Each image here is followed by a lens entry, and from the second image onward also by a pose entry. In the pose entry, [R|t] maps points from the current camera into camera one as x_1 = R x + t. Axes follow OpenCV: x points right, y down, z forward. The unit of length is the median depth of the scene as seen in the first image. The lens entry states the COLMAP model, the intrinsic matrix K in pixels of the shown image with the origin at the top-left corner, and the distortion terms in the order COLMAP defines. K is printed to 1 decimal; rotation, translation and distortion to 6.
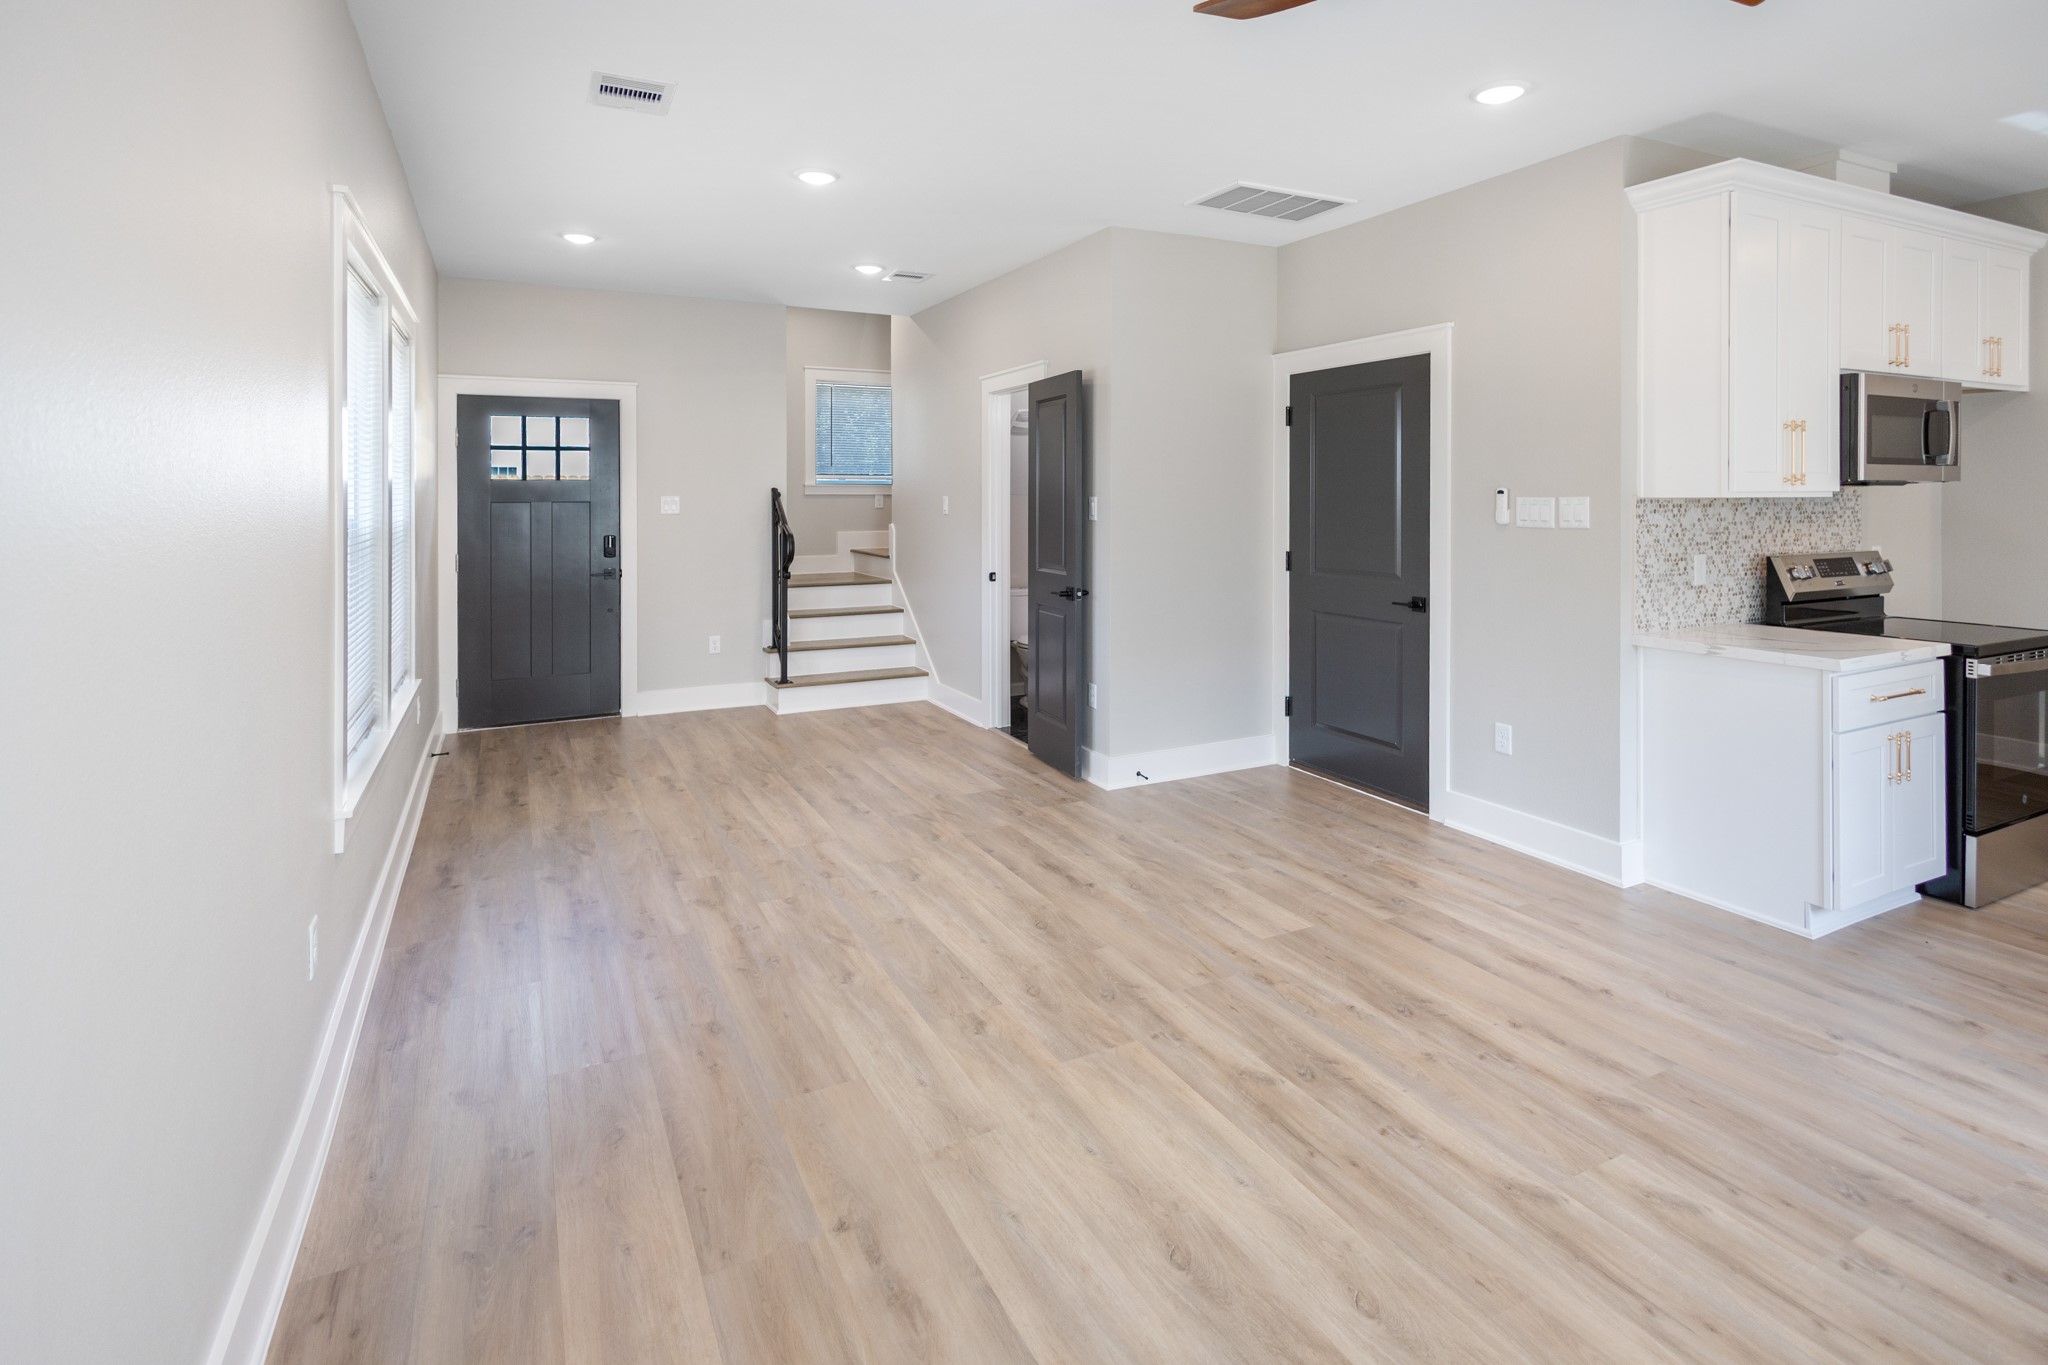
lens RADIAL K [[1020.7, 0, 1005.8], [0, 1020.7, 505.7], [0, 0, 1]] dist [0.010970, -0.000561]
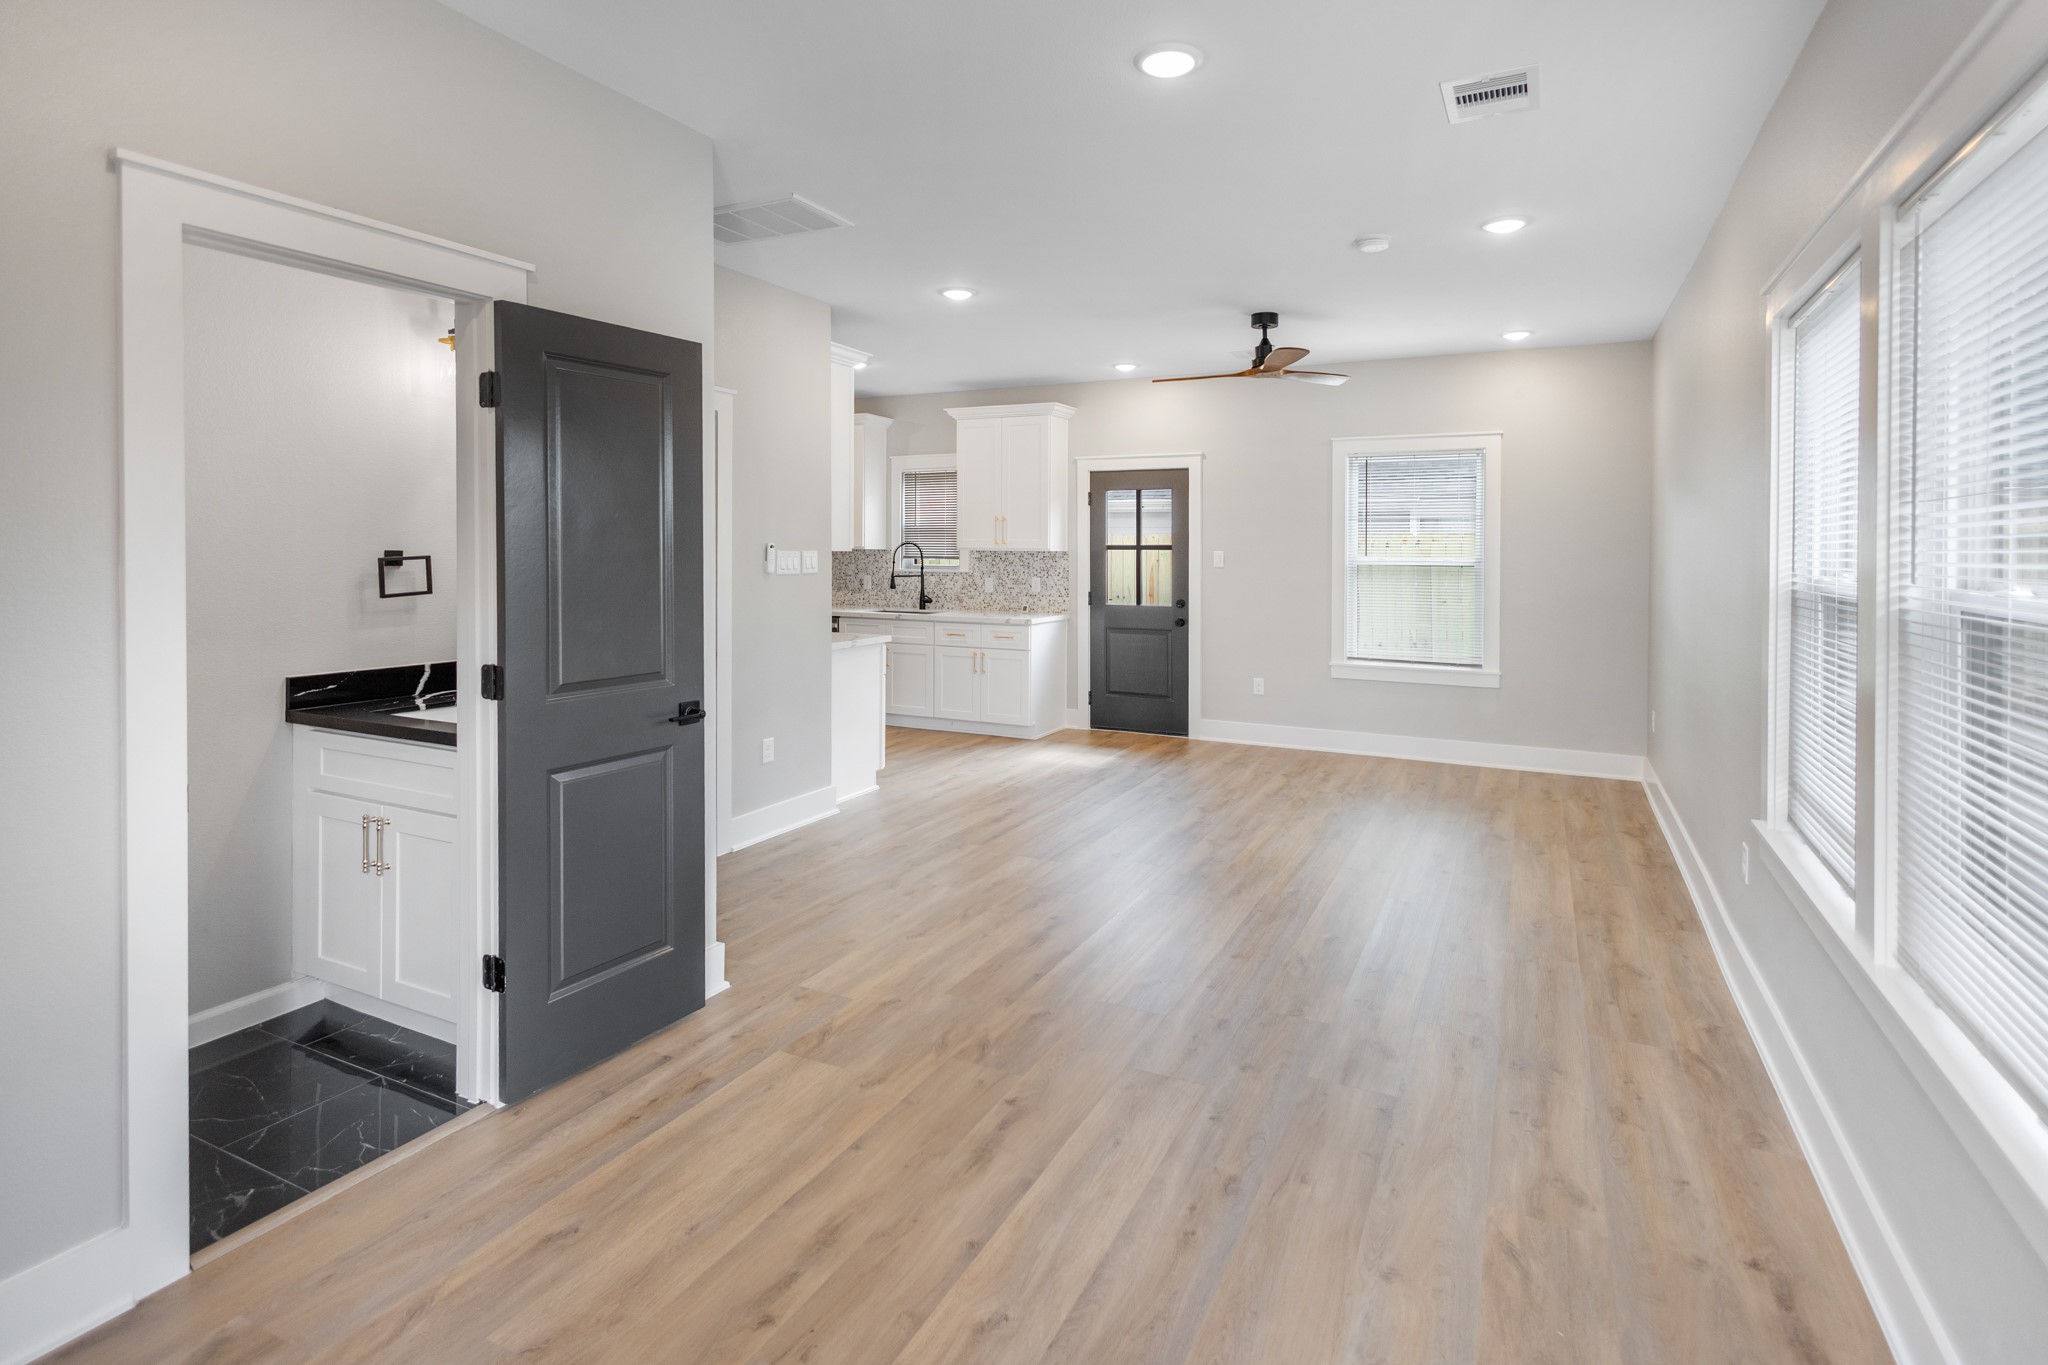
lens RADIAL K [[989.6, 0, 1078.0], [0, 989.6, 559.2], [0, 0, 1]] dist [0.010217, -0.000585]
pose [[-0.633001, -0.008134, 0.774108, -0.723724], [0.004129, 0.999895, 0.013882, -0.015094], [-0.774140, 0.011984, -0.632901, 1.637524]]
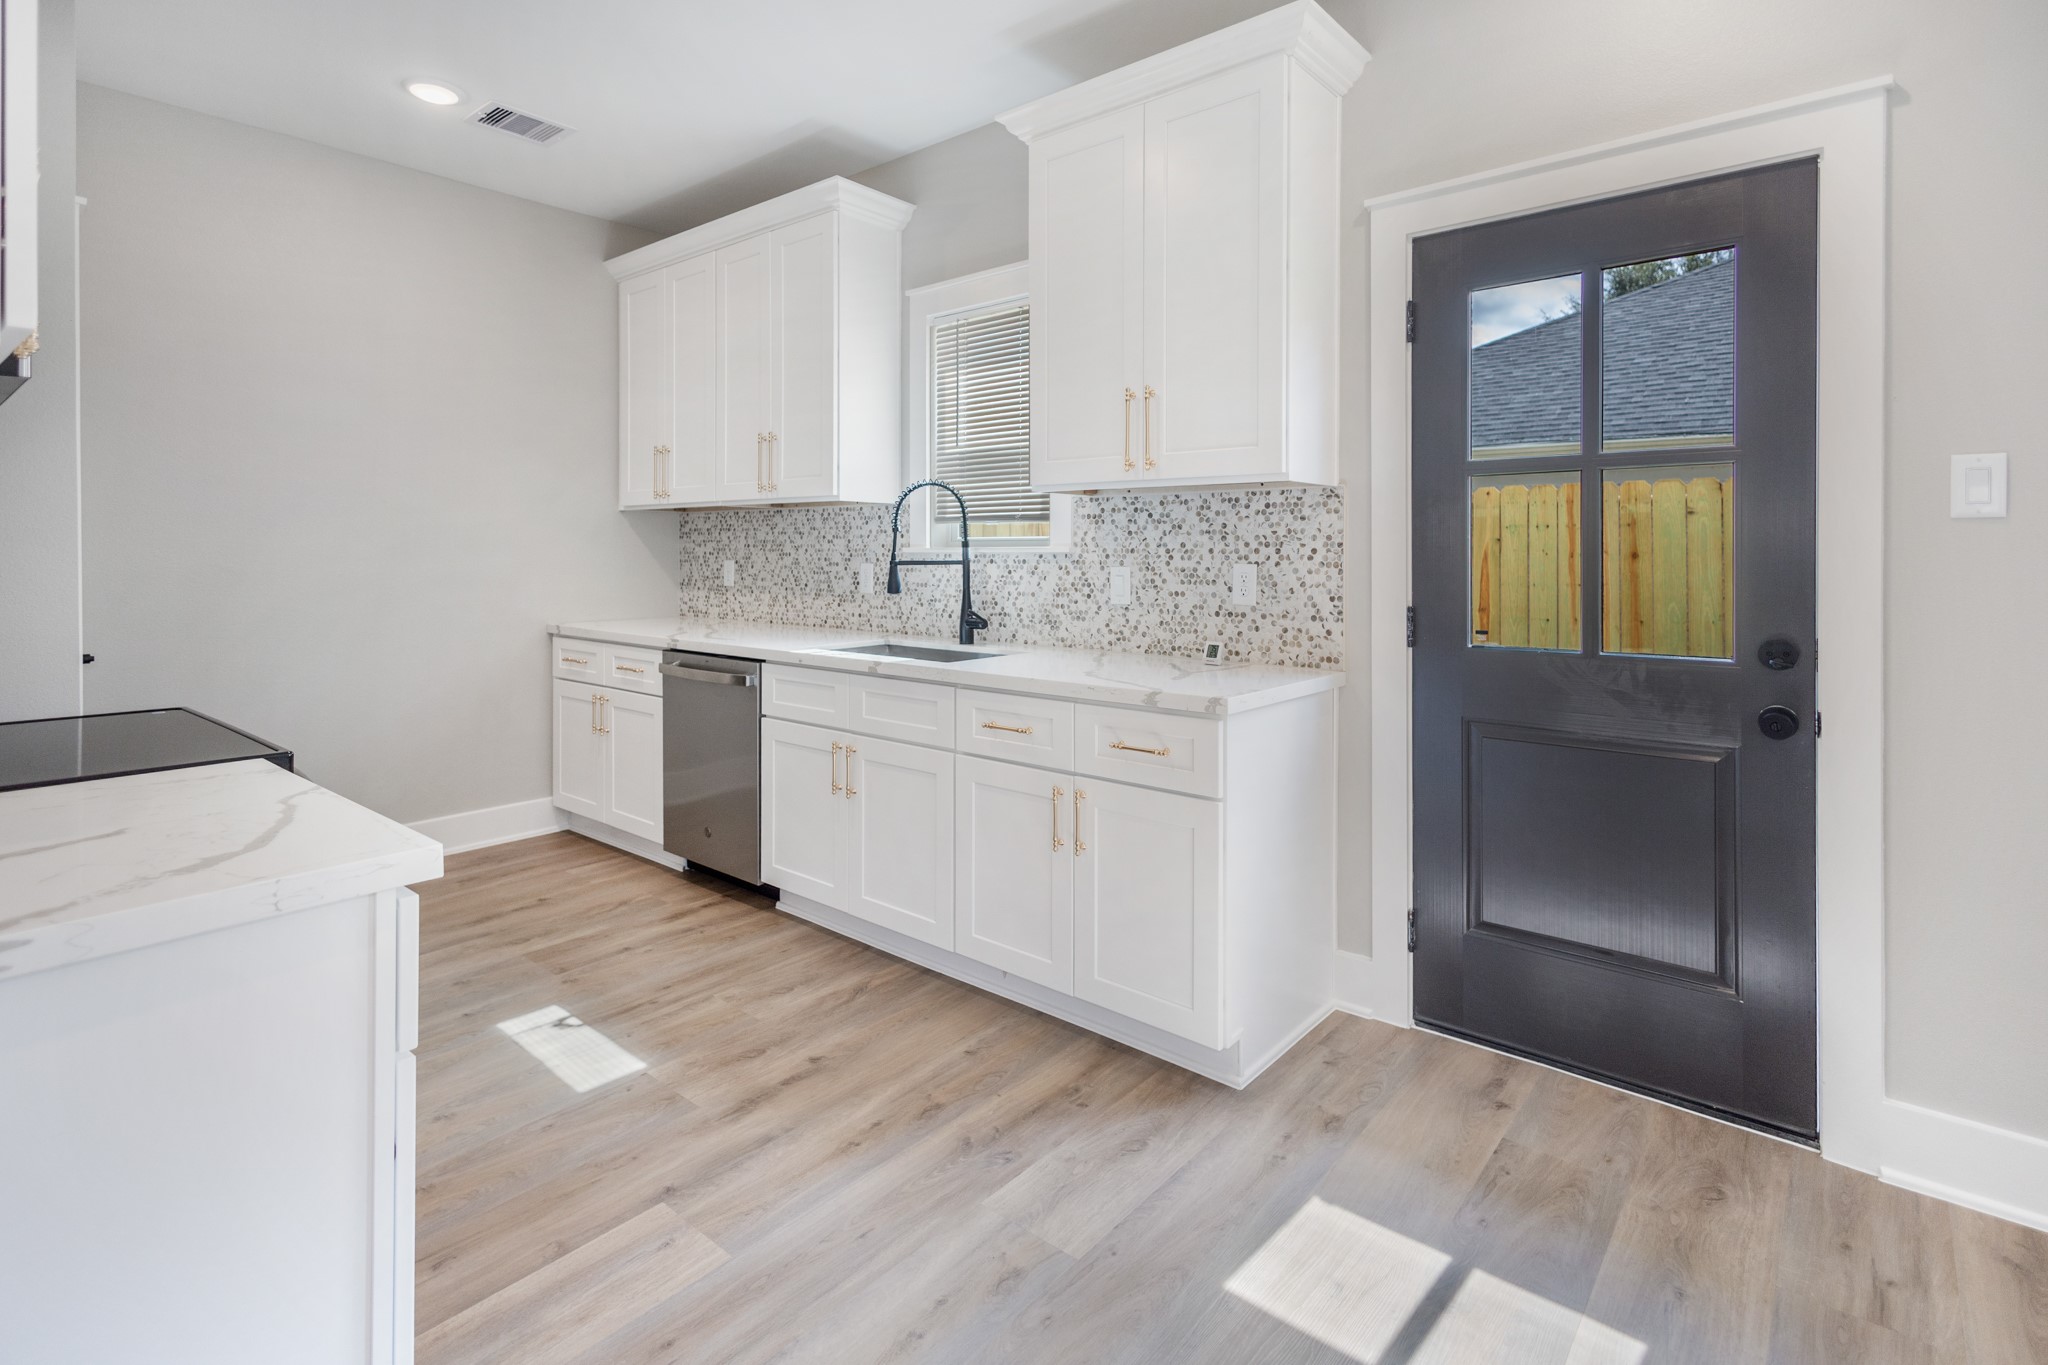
lens RADIAL K [[1011.2, 0, 1011.4], [0, 1011.2, 560.4], [0, 0, 1]] dist [0.013509, 0.000012]
pose [[-0.386093, -0.001912, 0.922458, 0.342947], [0.007763, 0.999956, 0.005322, 0.045266], [-0.922427, 0.009216, -0.386061, 0.818478]]
